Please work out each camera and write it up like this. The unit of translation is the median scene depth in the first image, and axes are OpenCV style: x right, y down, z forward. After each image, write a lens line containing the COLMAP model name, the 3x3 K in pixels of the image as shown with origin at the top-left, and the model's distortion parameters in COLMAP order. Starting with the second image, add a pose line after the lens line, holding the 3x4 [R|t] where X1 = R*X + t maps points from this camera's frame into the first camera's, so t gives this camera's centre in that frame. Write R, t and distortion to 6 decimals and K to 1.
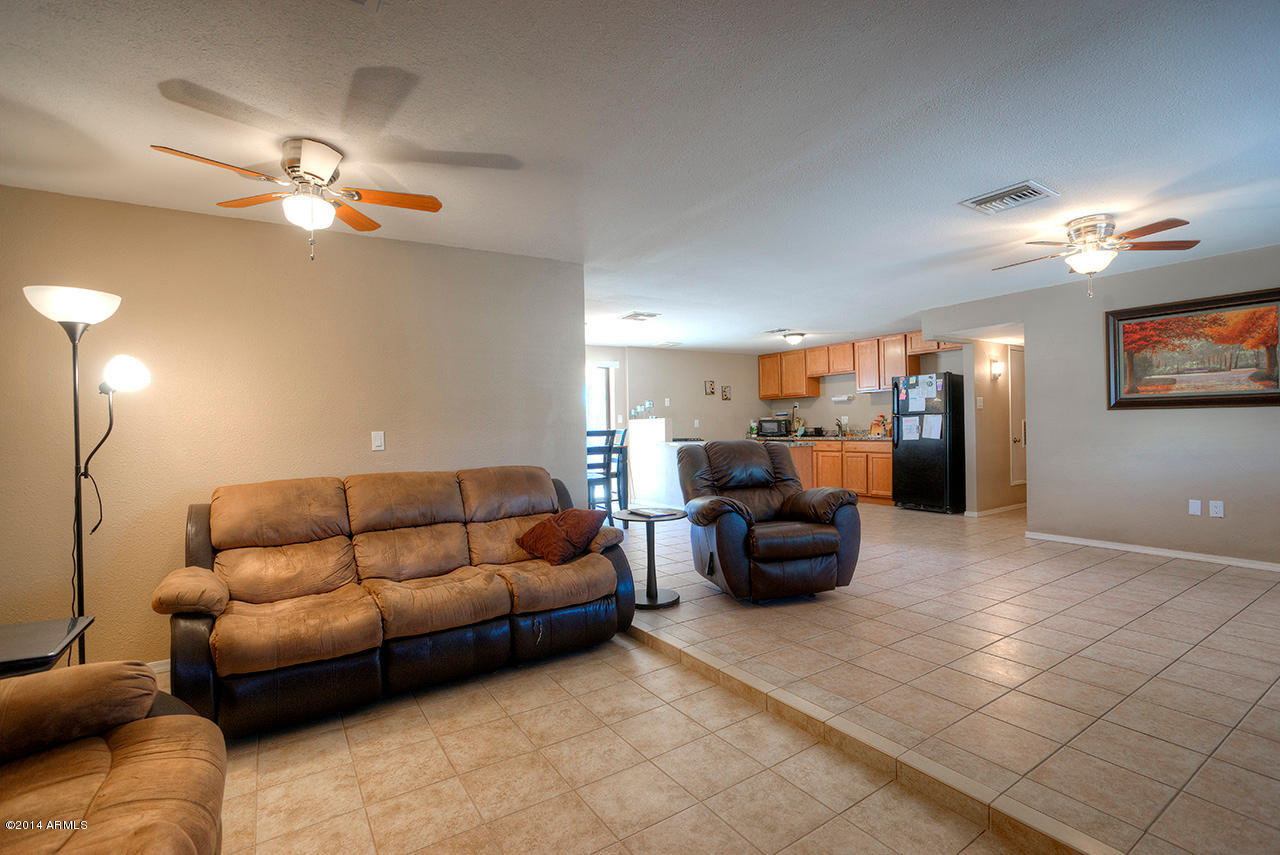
lens RADIAL K [[587.5, 0, 637.3], [0, 587.5, 426.0], [0, 0, 1]] dist [-0.061403, 0.018238]
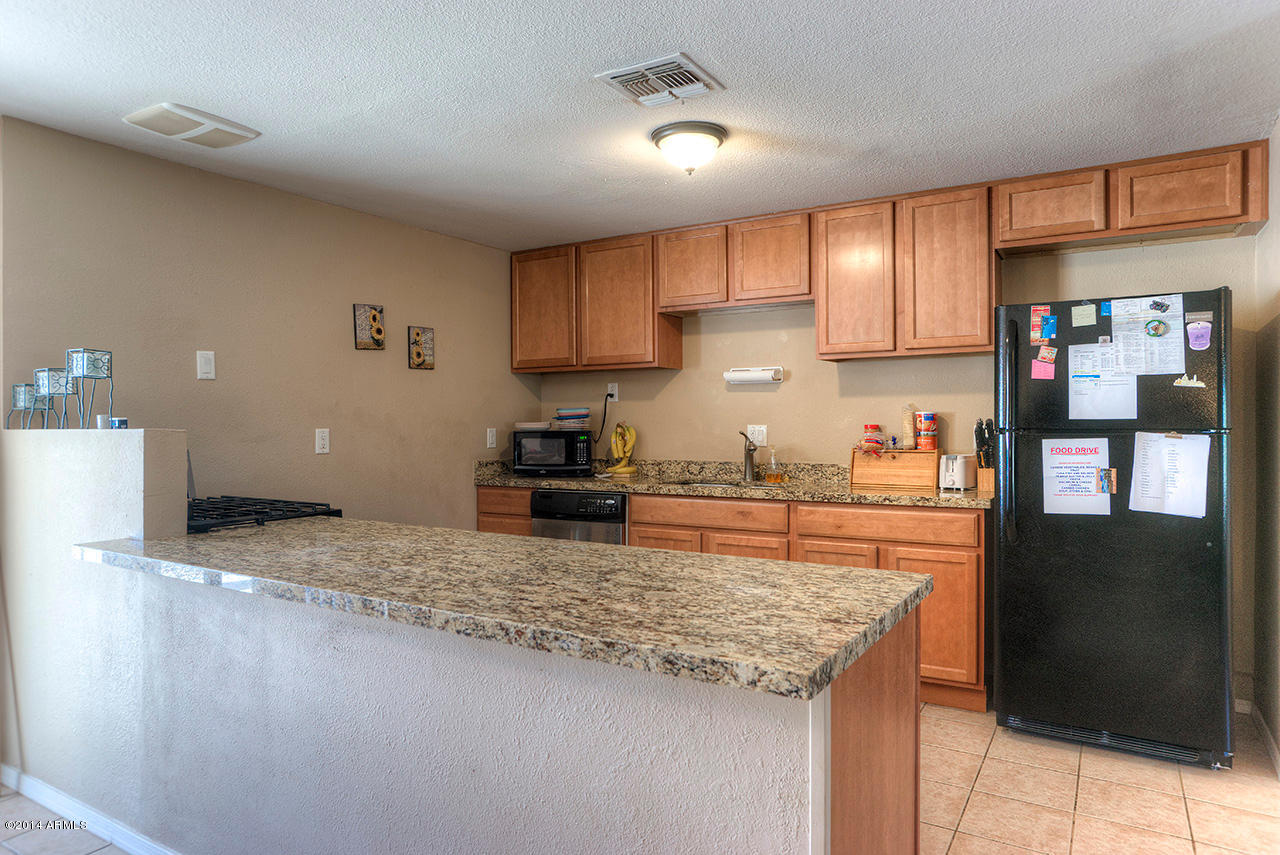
lens RADIAL K [[793.4, 0, 640.0], [0, 793.4, 427.5], [0, 0, 1]] dist [-0.048008, 0.002308]
pose [[0.900199, 0.011489, 0.435328, 0.078593], [-0.013849, 0.999902, 0.002250, -0.015730], [-0.435259, -0.008054, 0.900269, 0.617563]]
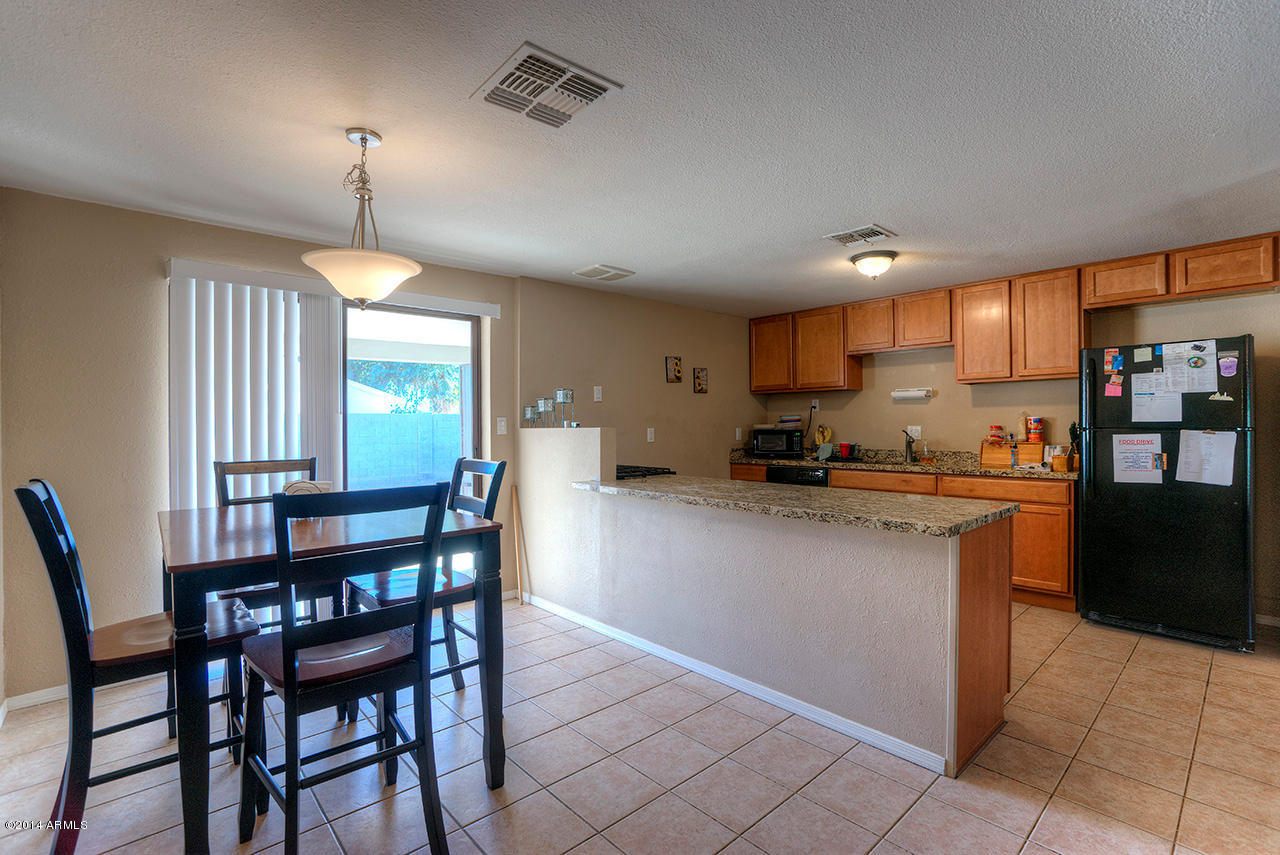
lens RADIAL K [[587.5, 0, 637.3], [0, 587.5, 426.0], [0, 0, 1]] dist [-0.061403, 0.018238]
pose [[0.986914, 0.011982, 0.160799, 0.003017], [-0.012487, 0.999920, 0.002127, -0.014917], [-0.160761, -0.004107, 0.986985, 0.518387]]
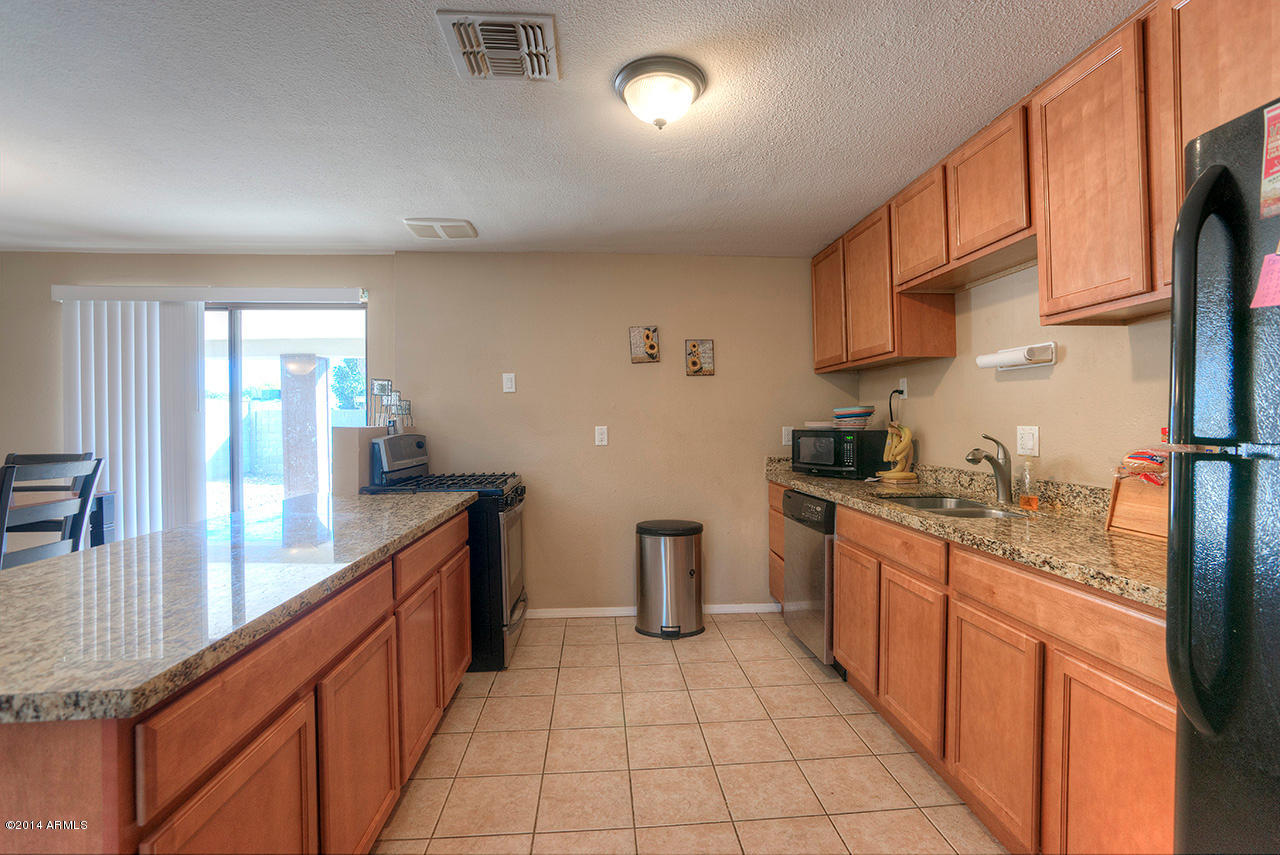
lens RADIAL K [[587.5, 0, 637.3], [0, 587.5, 426.0], [0, 0, 1]] dist [-0.061403, 0.018238]
pose [[0.876221, 0.020058, -0.481492, 0.343847], [-0.011371, 0.999716, 0.020954, -0.021019], [0.481776, -0.012885, 0.876200, 0.727431]]
